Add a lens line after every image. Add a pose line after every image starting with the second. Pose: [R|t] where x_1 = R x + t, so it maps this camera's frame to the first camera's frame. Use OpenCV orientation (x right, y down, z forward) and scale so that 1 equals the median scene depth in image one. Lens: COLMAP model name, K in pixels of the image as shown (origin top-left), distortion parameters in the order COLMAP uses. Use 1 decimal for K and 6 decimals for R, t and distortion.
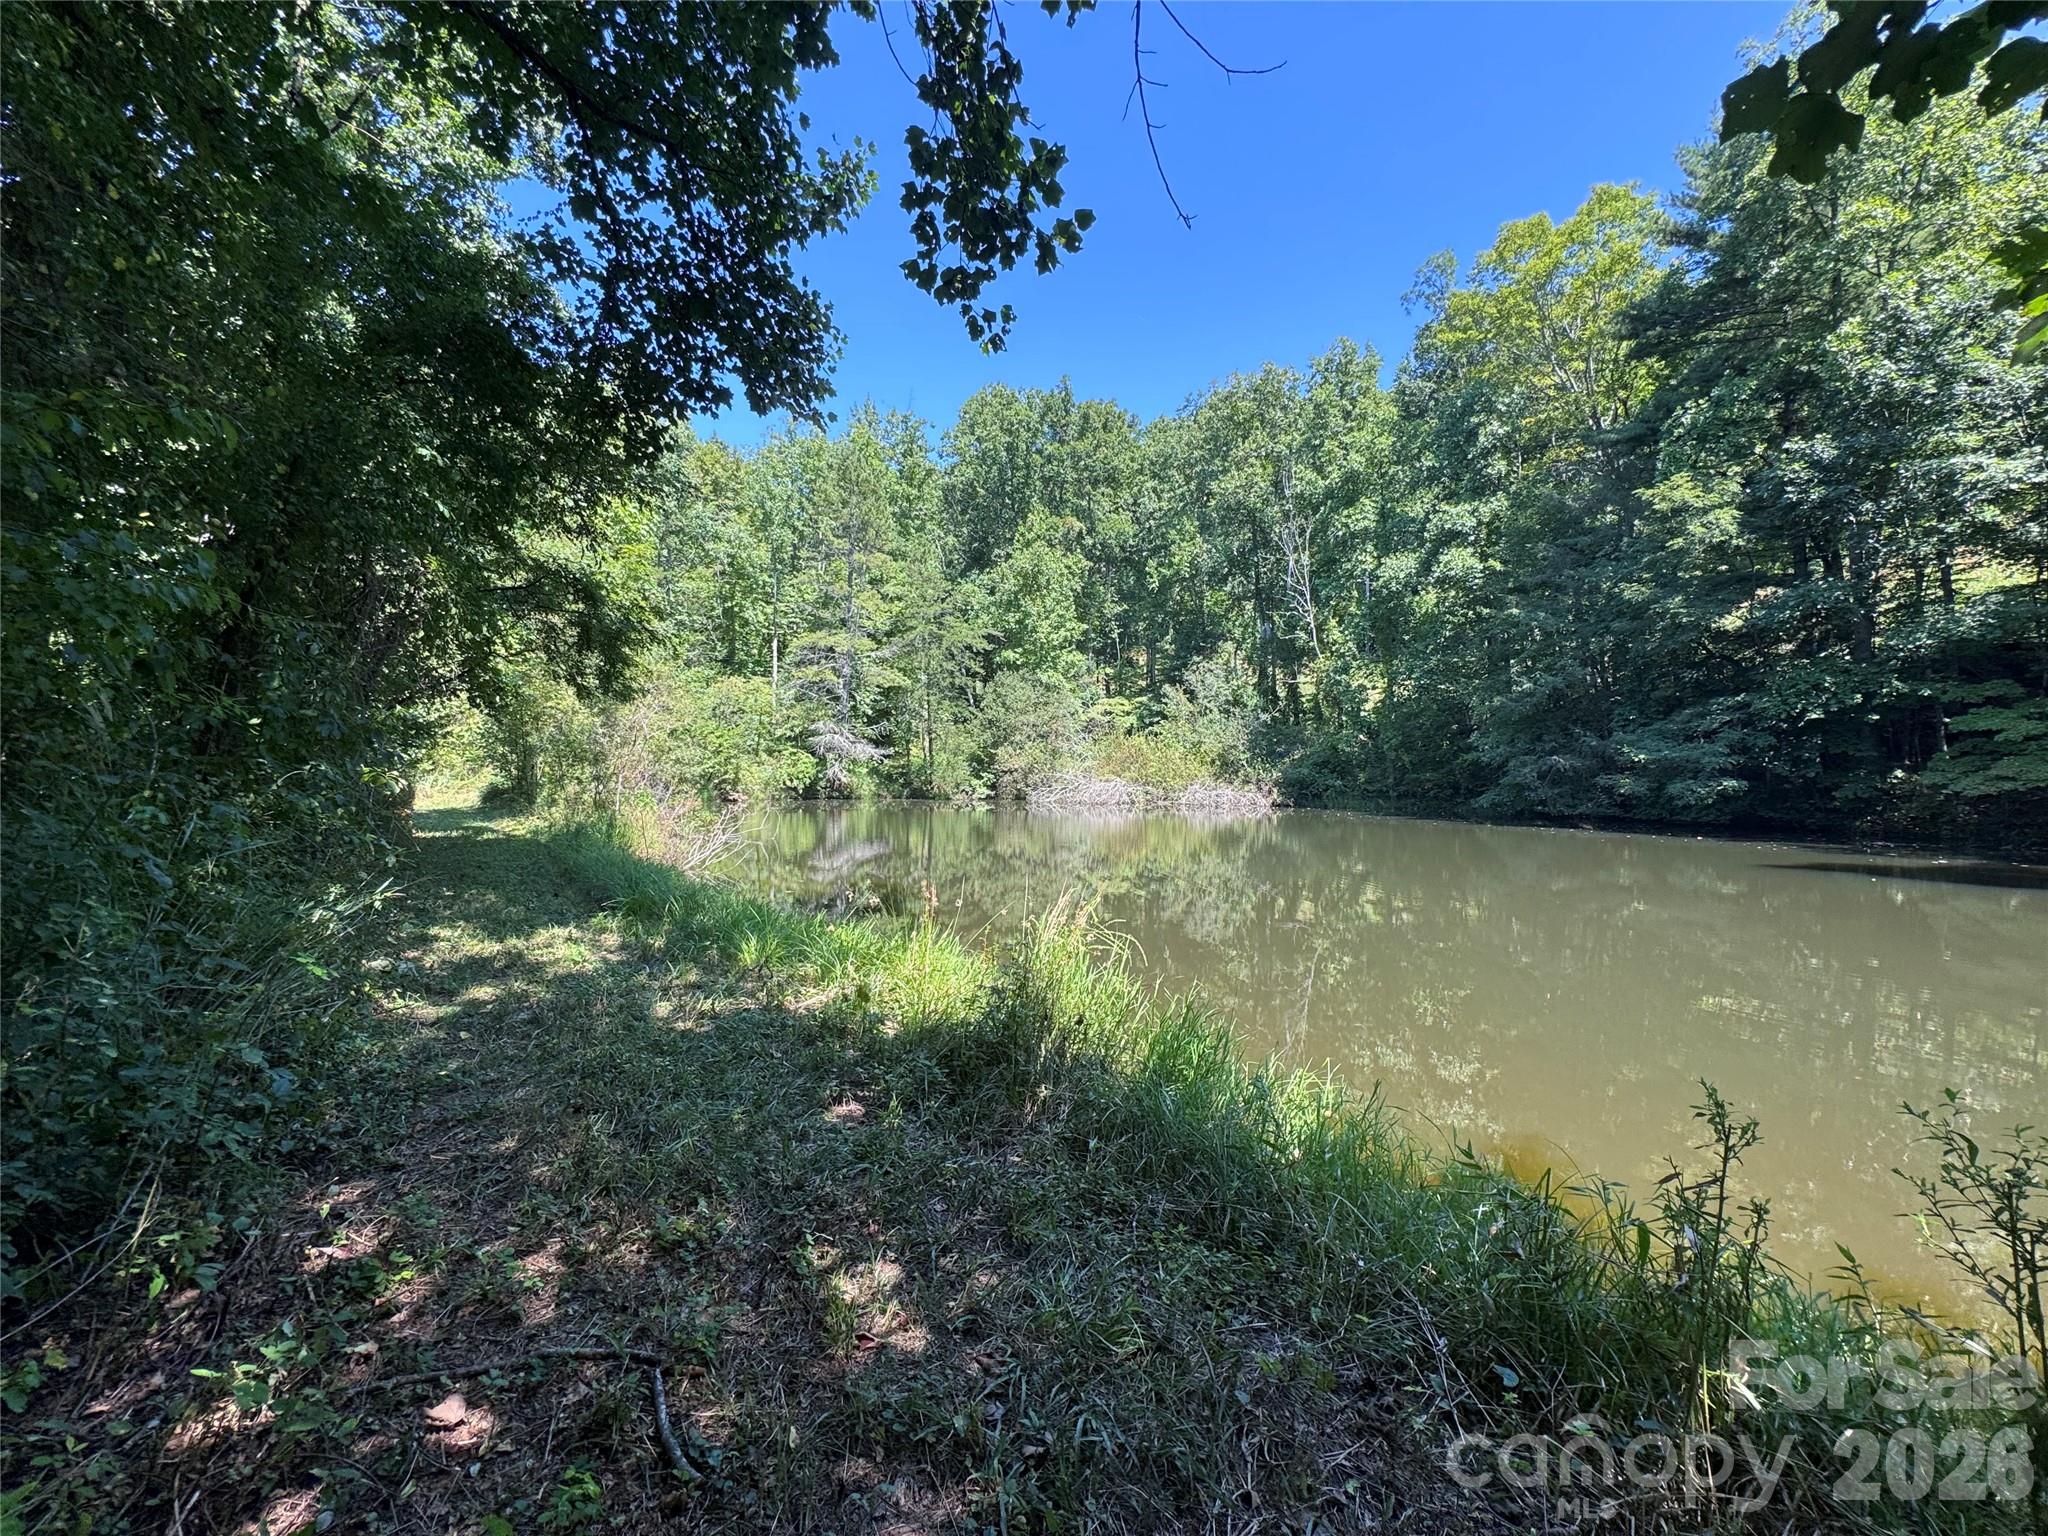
lens RADIAL K [[821.7, 0, 1021.7], [0, 821.7, 778.0], [0, 0, 1]] dist [-0.004486, -0.000005]
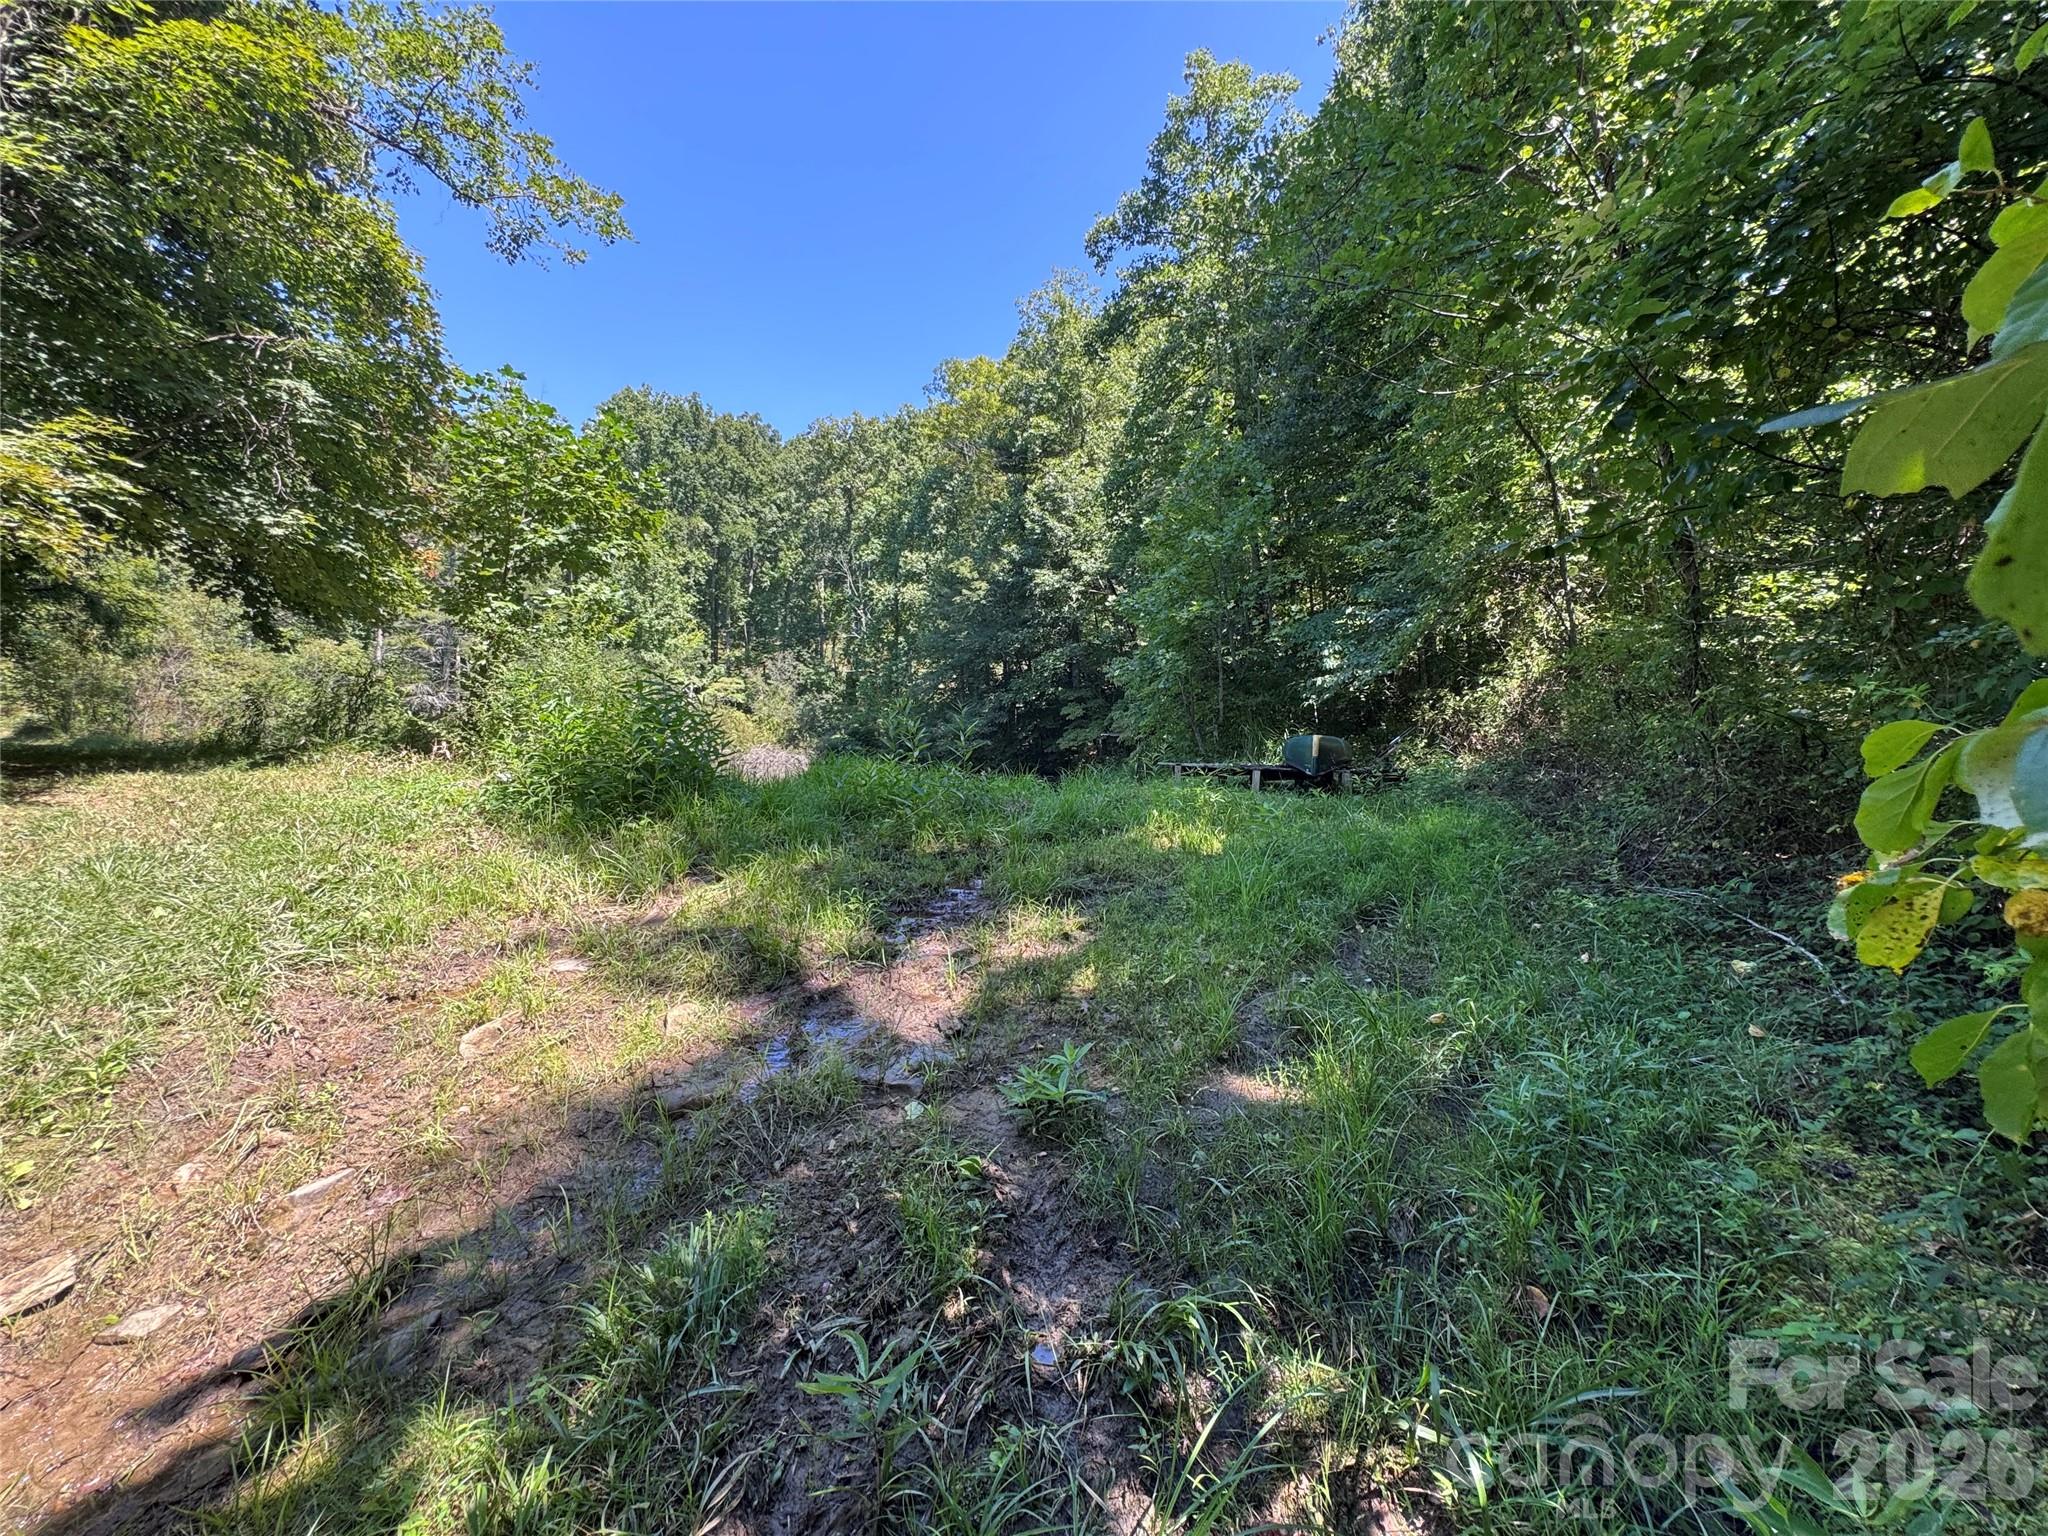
lens RADIAL K [[821.7, 0, 1030.4], [0, 821.7, 779.8], [0, 0, 1]] dist [-0.004486, -0.000005]
pose [[0.955346, 0.016735, 0.295016, 0.214349], [-0.023122, 0.999567, 0.018173, 0.021204], [-0.294584, -0.024183, 0.955319, -0.302949]]
